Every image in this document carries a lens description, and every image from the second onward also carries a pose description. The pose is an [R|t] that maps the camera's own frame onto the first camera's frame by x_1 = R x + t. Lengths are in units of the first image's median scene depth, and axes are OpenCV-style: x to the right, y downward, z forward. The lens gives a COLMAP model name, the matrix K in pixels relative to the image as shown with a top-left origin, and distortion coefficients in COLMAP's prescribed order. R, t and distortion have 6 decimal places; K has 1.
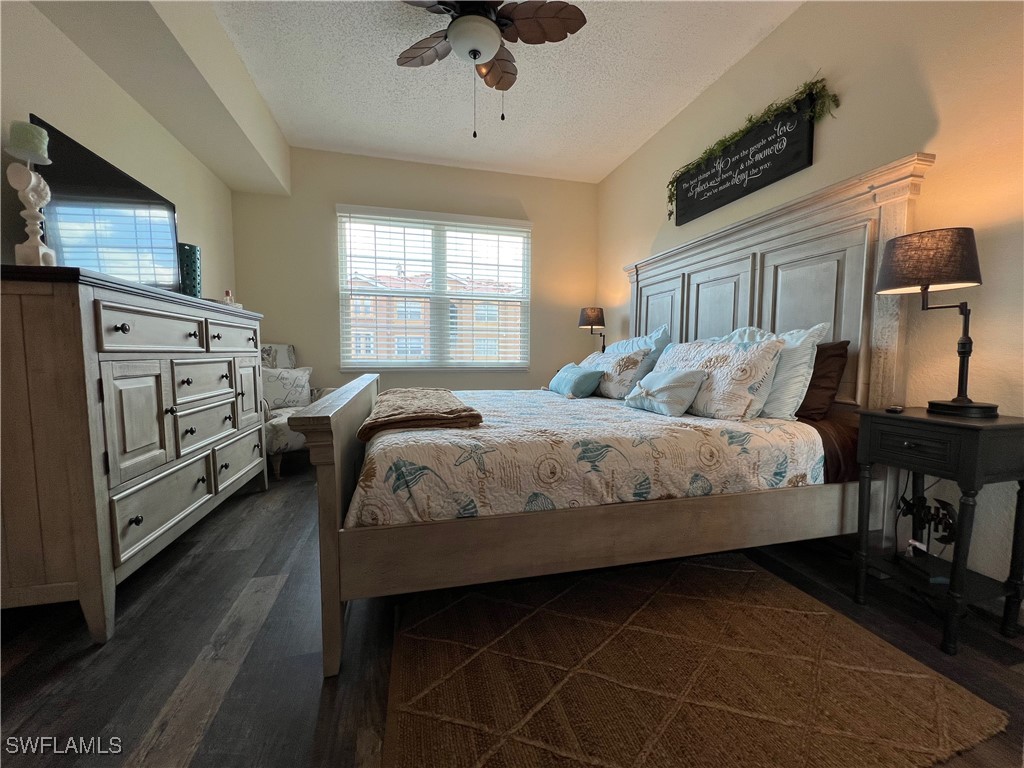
lens RADIAL K [[413.7, 0, 515.2], [0, 413.7, 385.9], [0, 0, 1]] dist [0.001156, -0.000003]
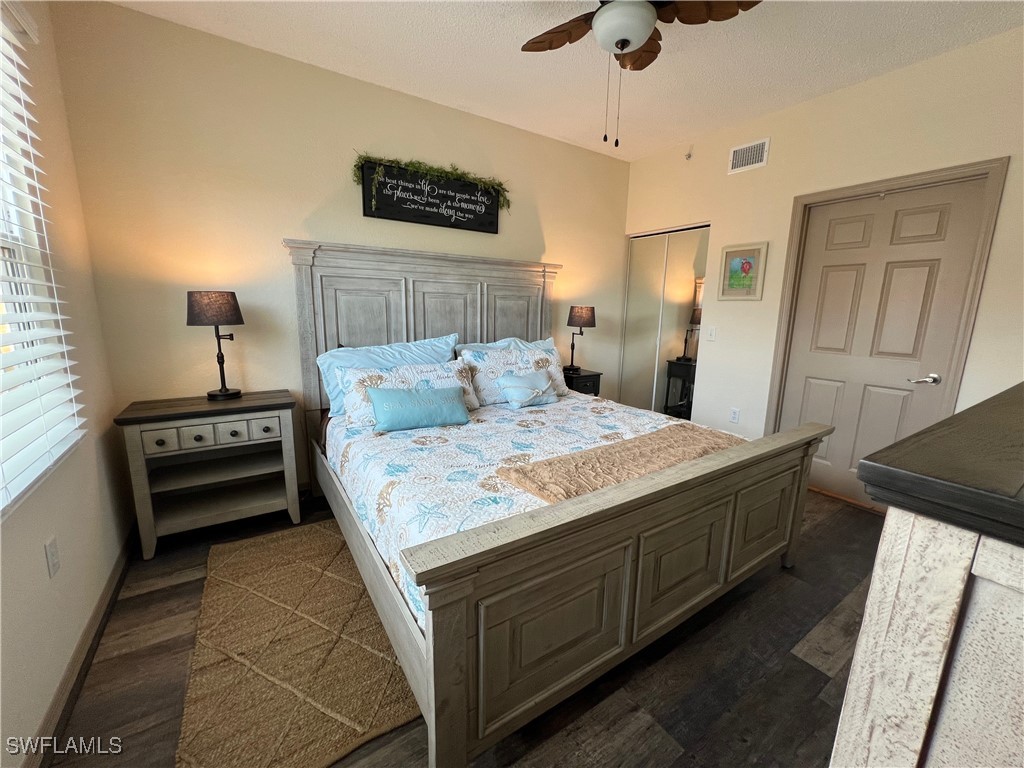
lens RADIAL K [[413.7, 0, 513.0], [0, 413.7, 383.4], [0, 0, 1]] dist [0.001156, -0.000003]
pose [[-0.318684, -0.180457, 0.930525, -0.768827], [0.053658, 0.976701, 0.207789, -0.253180], [-0.946341, 0.116149, -0.301576, 1.267691]]
